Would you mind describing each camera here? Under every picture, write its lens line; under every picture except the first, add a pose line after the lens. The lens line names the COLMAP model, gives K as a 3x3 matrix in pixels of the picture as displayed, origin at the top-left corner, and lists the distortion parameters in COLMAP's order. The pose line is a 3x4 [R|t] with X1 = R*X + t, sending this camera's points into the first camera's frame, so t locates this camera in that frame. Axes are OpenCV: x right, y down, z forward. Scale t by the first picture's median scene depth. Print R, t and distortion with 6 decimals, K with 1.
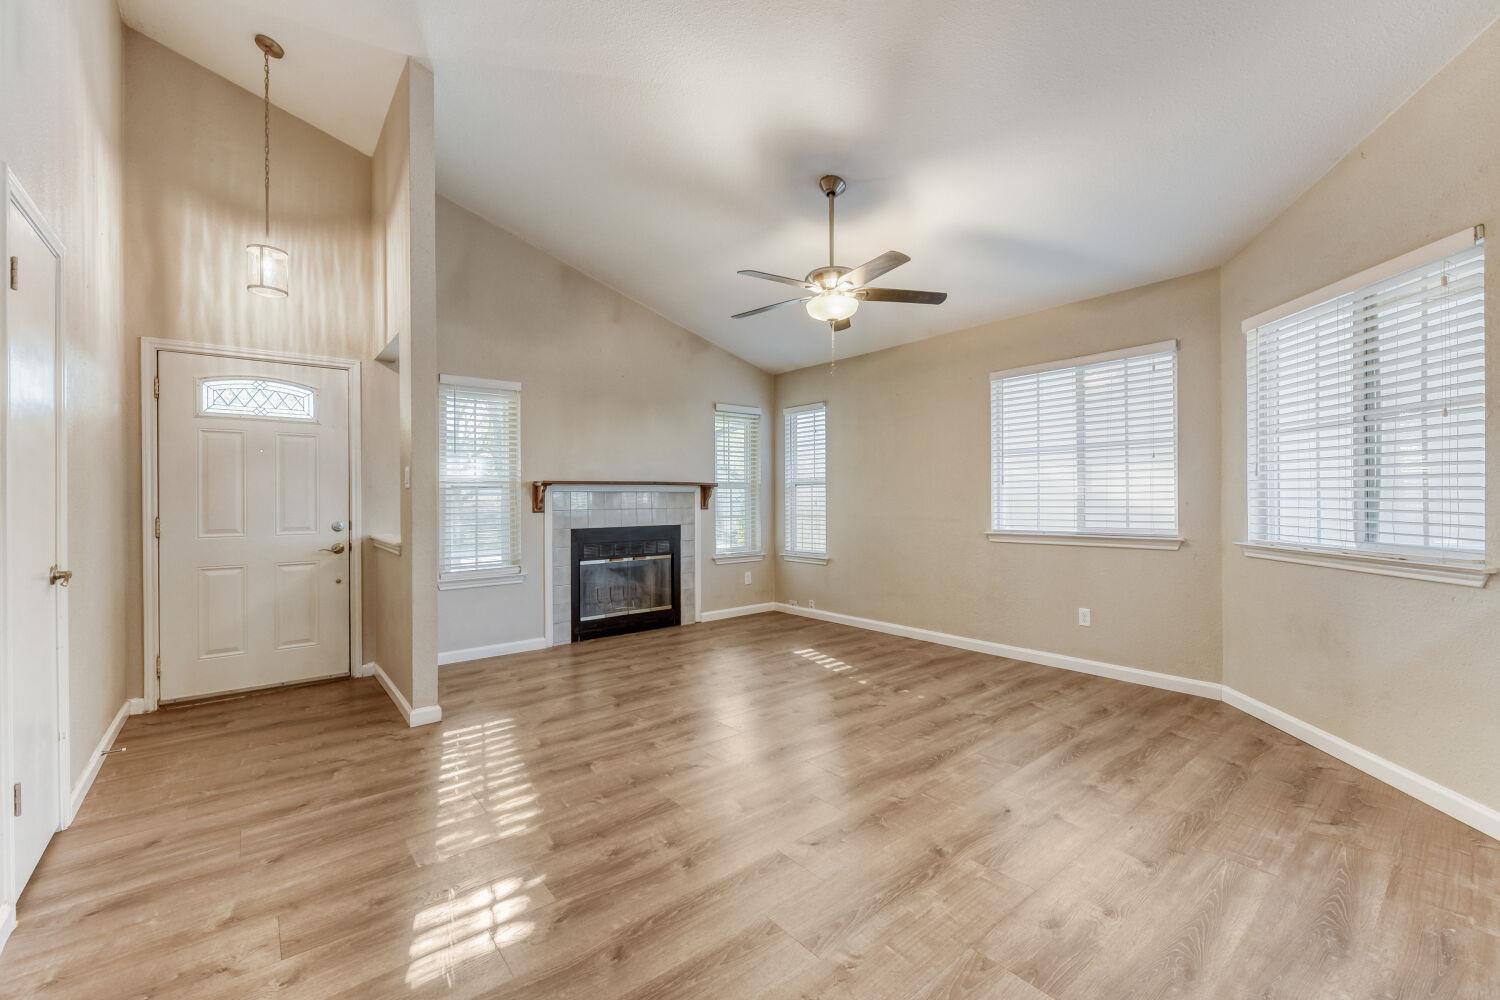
lens RADIAL K [[616.7, 0, 750.0], [0, 616.7, 500.0], [0, 0, 1]] dist [0.000165, -0.000008]
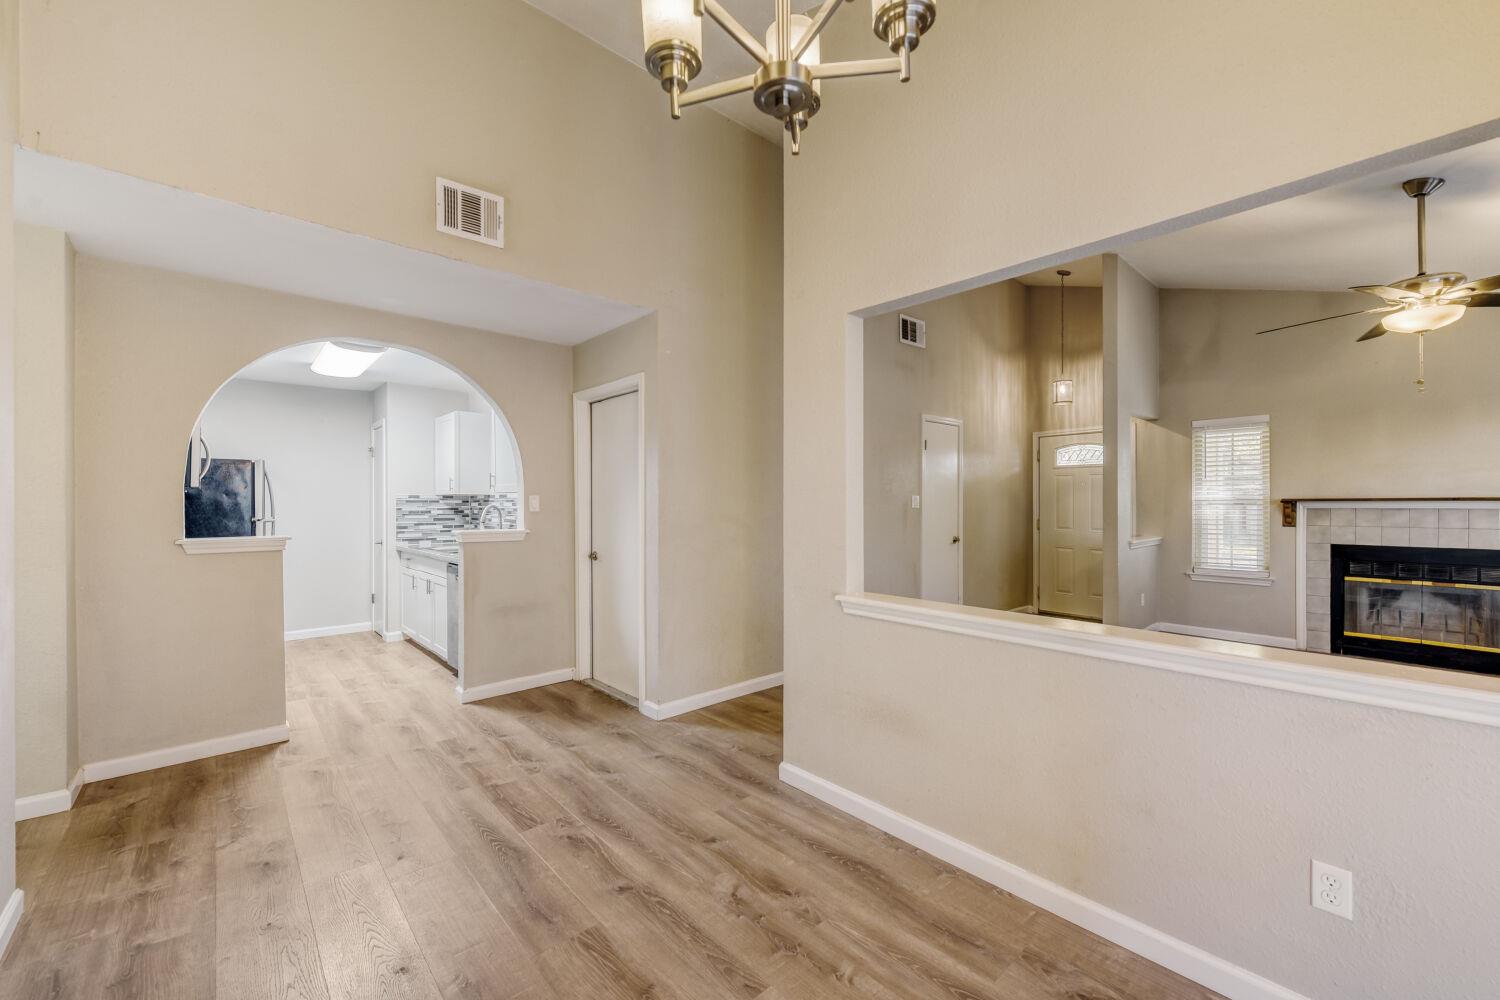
lens RADIAL K [[592.7, 0, 750.0], [0, 592.7, 500.0], [0, 0, 1]] dist [-0.000104, -0.000037]
pose [[0.050316, 0.002504, -0.998730, 0.691052], [-0.000905, 0.999997, 0.002461, -0.030059], [0.998733, 0.000780, 0.050318, -0.037184]]
